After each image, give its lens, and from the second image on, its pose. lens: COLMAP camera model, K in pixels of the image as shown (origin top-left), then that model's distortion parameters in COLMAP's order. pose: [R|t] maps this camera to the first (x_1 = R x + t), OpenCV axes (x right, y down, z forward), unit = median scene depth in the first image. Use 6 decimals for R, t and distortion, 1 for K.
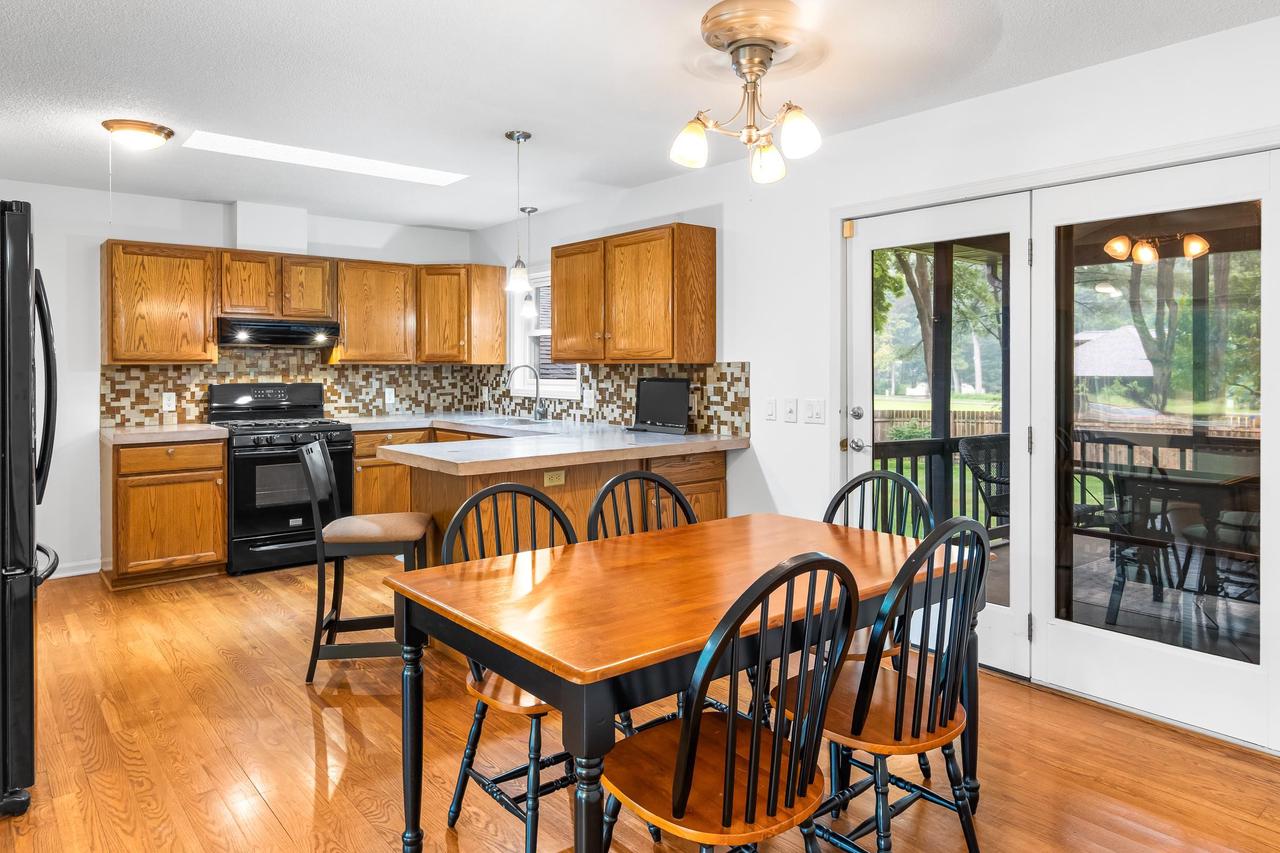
lens RADIAL K [[830.2, 0, 615.8], [0, 830.2, 369.0], [0, 0, 1]] dist [0.004157, 0.001165]
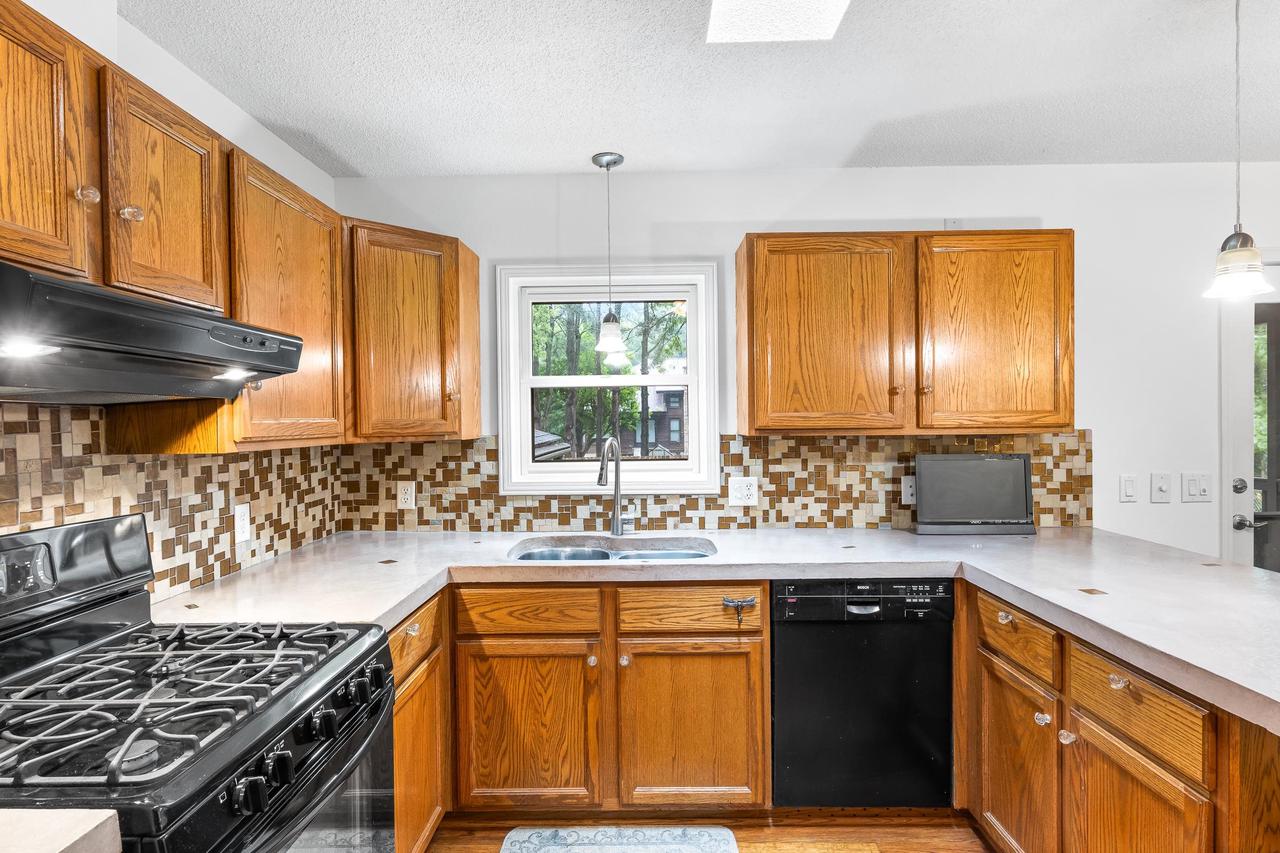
lens RADIAL K [[686.3, 0, 637.3], [0, 686.3, 426.1], [0, 0, 1]] dist [0.006862, -0.002425]
pose [[0.623785, -0.016005, 0.781432, -0.484929], [0.013224, 0.999863, 0.009922, -0.018817], [-0.781484, 0.004144, 0.623912, 0.745036]]
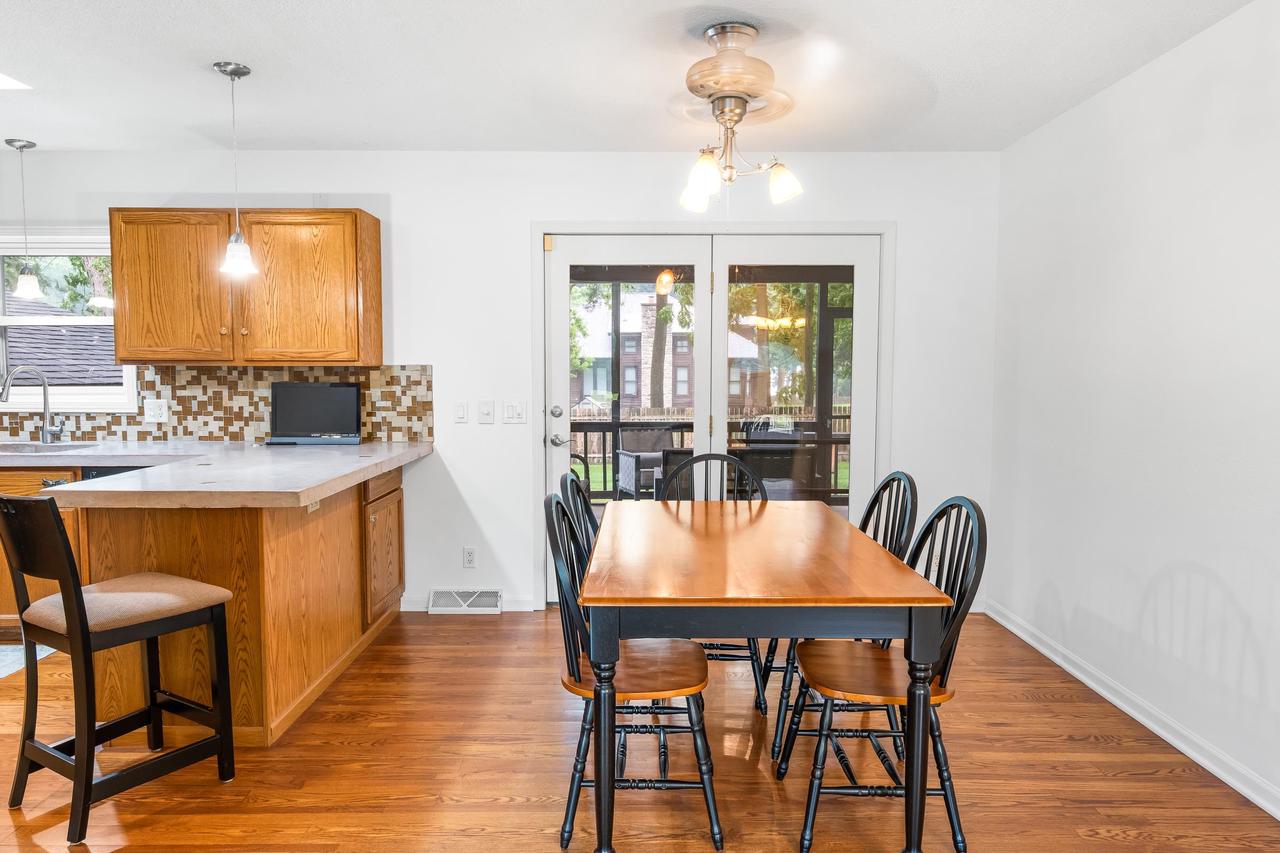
lens RADIAL K [[884.9, 0, 659.3], [0, 884.9, 432.1], [0, 0, 1]] dist [0.006139, -0.002079]
pose [[0.620055, -0.057404, 0.782456, -0.393793], [0.000896, 0.997371, 0.072460, -0.003937], [-0.784558, -0.044228, 0.618476, 0.114512]]
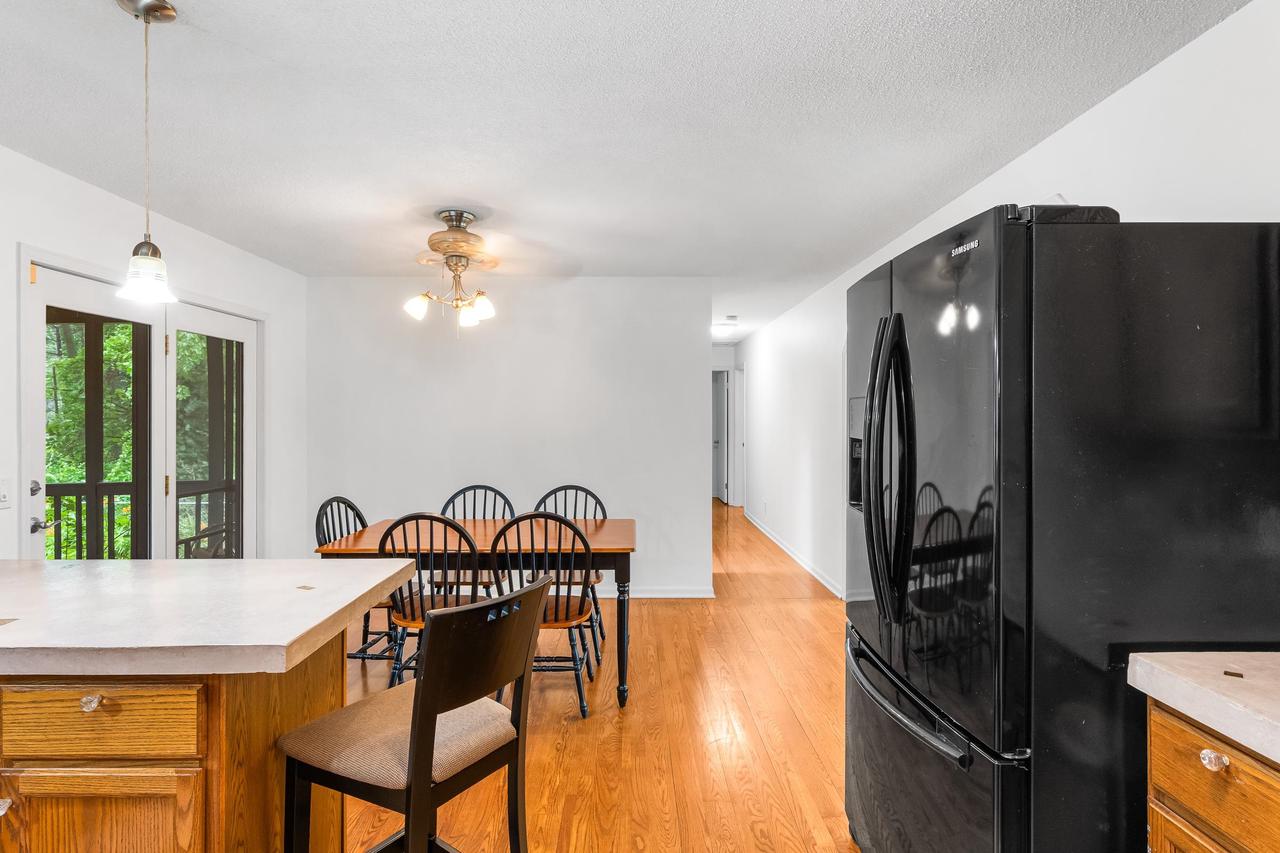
lens RADIAL K [[686.3, 0, 646.0], [0, 686.3, 418.1], [0, 0, 1]] dist [0.006862, -0.002425]
pose [[-0.797435, 0.000074, 0.603405, -0.463916], [0.002758, 0.999990, 0.003522, -0.014945], [-0.603399, 0.004473, -0.797427, 0.843864]]
